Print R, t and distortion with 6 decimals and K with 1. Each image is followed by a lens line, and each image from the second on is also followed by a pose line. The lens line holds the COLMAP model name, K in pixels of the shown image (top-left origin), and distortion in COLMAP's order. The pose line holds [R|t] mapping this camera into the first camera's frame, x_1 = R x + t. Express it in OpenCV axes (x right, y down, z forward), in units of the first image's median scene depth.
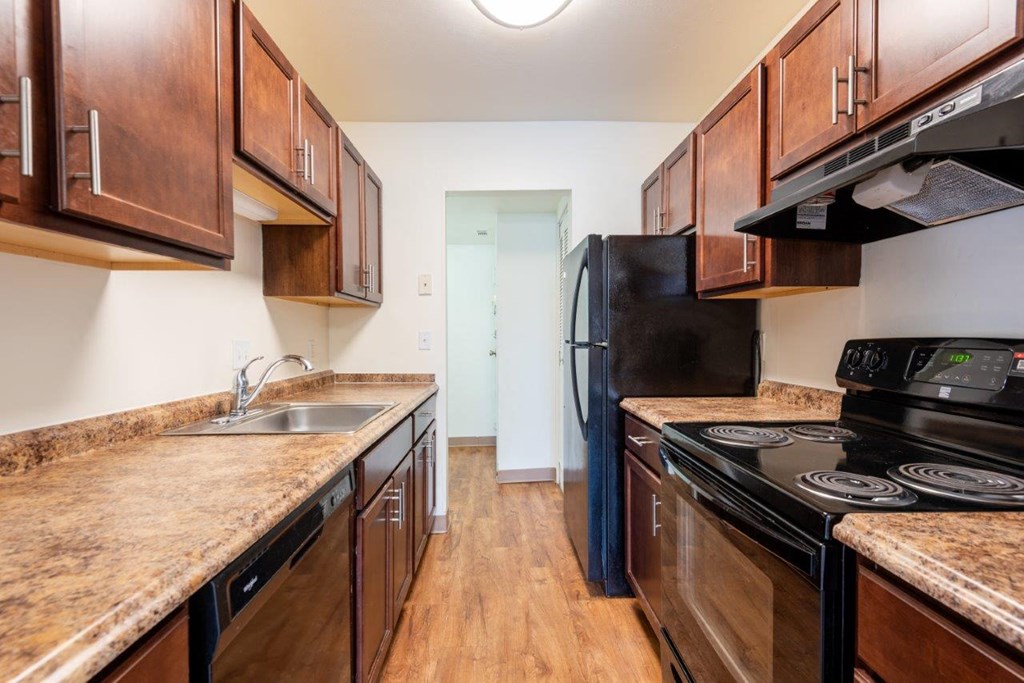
lens RADIAL K [[462.6, 0, 514.3], [0, 462.6, 341.6], [0, 0, 1]] dist [0.012150, -0.000907]
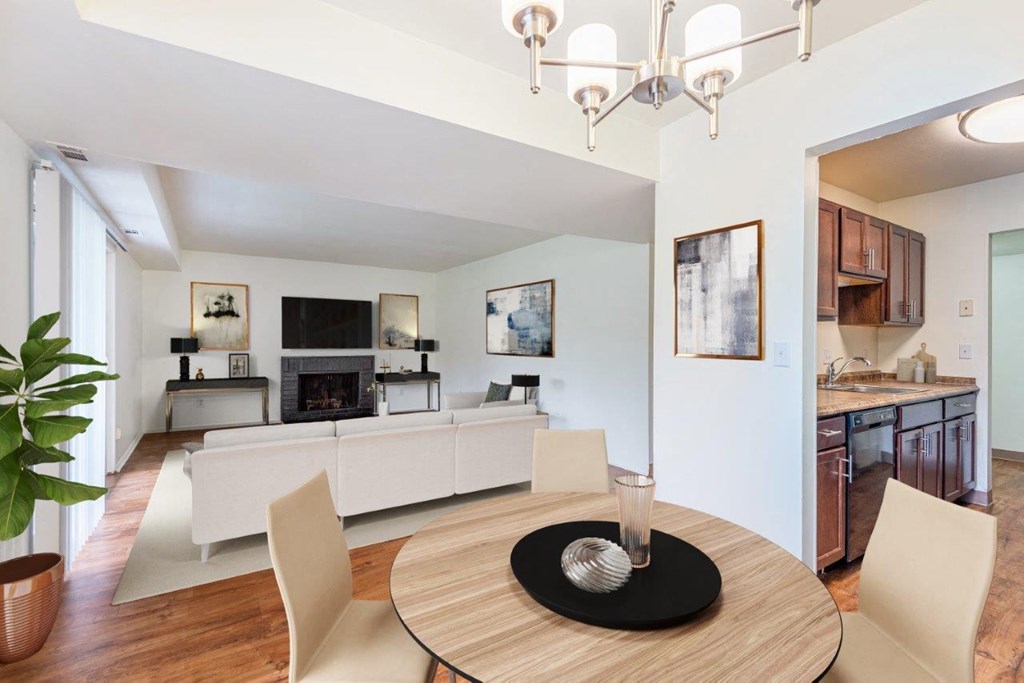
lens RADIAL K [[462.6, 0, 533.0], [0, 462.6, 340.6], [0, 0, 1]] dist [0.012150, -0.000907]
pose [[0.536048, 0.004973, -0.844173, 0.346637], [-0.016766, 0.999848, -0.004756, -0.007833], [0.844021, 0.016702, 0.536049, -0.955560]]
